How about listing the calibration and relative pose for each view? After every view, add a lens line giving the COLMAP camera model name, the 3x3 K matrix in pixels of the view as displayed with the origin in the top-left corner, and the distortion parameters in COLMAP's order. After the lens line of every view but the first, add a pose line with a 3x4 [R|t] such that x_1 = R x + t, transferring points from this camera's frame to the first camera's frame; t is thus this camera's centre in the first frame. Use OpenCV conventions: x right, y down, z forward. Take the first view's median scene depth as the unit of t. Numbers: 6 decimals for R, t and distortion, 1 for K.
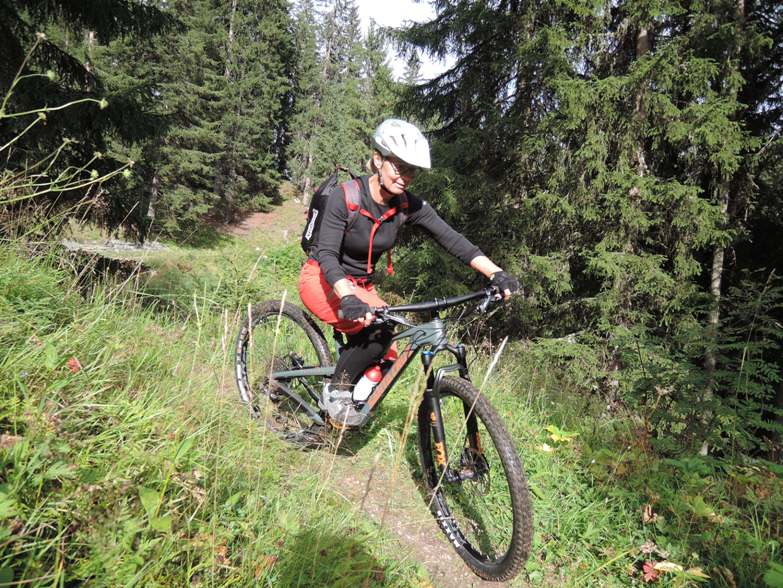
lens RADIAL K [[564.5, 0, 391.1], [0, 564.5, 292.6], [0, 0, 1]] dist [-0.011871, 0.004459]
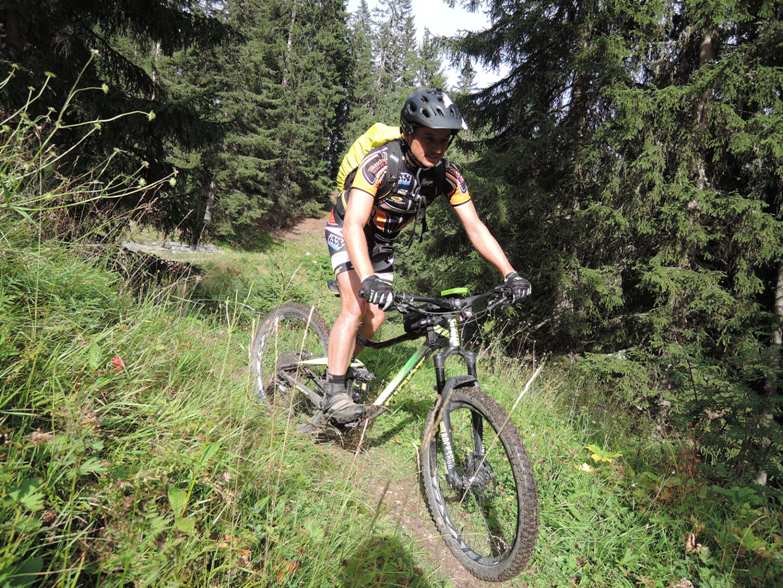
lens RADIAL K [[564.5, 0, 391.3], [0, 564.5, 292.1], [0, 0, 1]] dist [-0.011871, 0.004459]
pose [[0.995988, 0.030736, -0.084038, 0.003065], [-0.031948, 0.999404, -0.013114, -0.000859], [0.083585, 0.015746, 0.996376, -0.000102]]
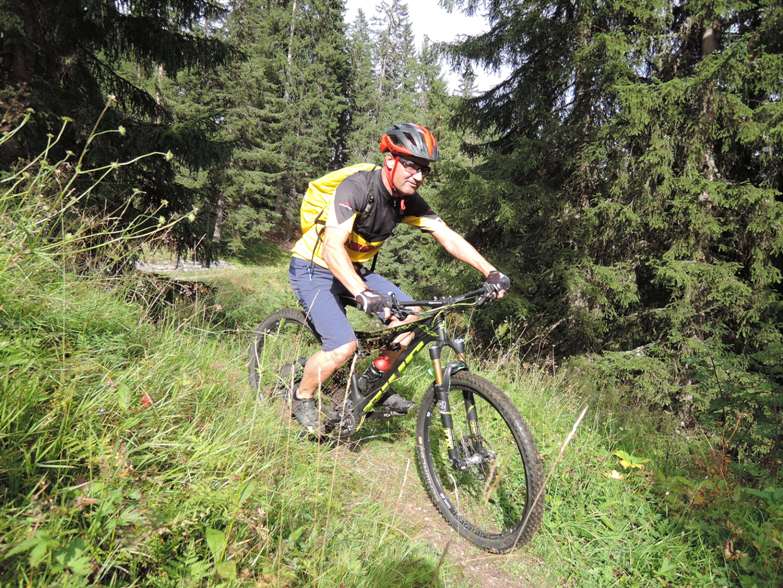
lens RADIAL K [[564.5, 0, 391.6], [0, 564.5, 292.8], [0, 0, 1]] dist [-0.011871, 0.004459]
pose [[0.994394, -0.021085, -0.103612, 0.000493], [0.018815, 0.999562, -0.022839, -0.004684], [0.104049, 0.020762, 0.994355, 0.000340]]
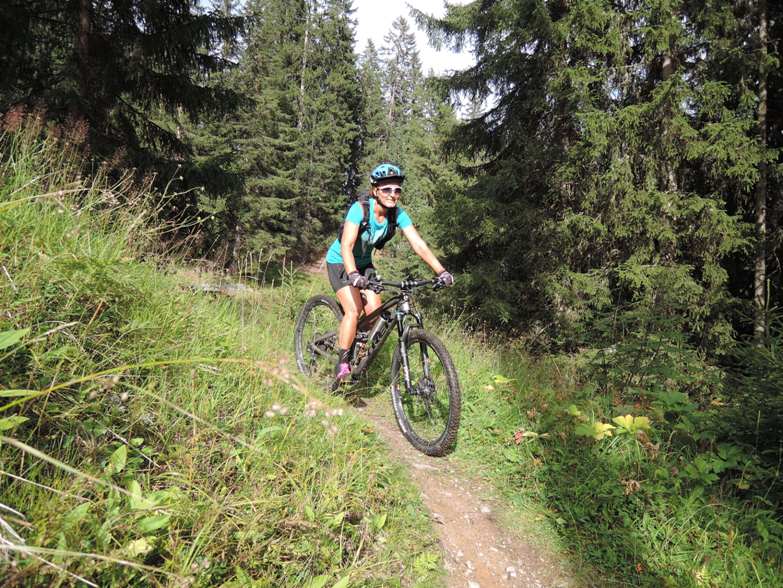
lens RADIAL K [[564.5, 0, 388.8], [0, 564.5, 291.7], [0, 0, 1]] dist [-0.011871, 0.004459]
pose [[0.989246, -0.048106, -0.138126, 0.055855], [0.039465, 0.997128, -0.064632, 0.027493], [0.140839, 0.058486, 0.988303, -0.118463]]
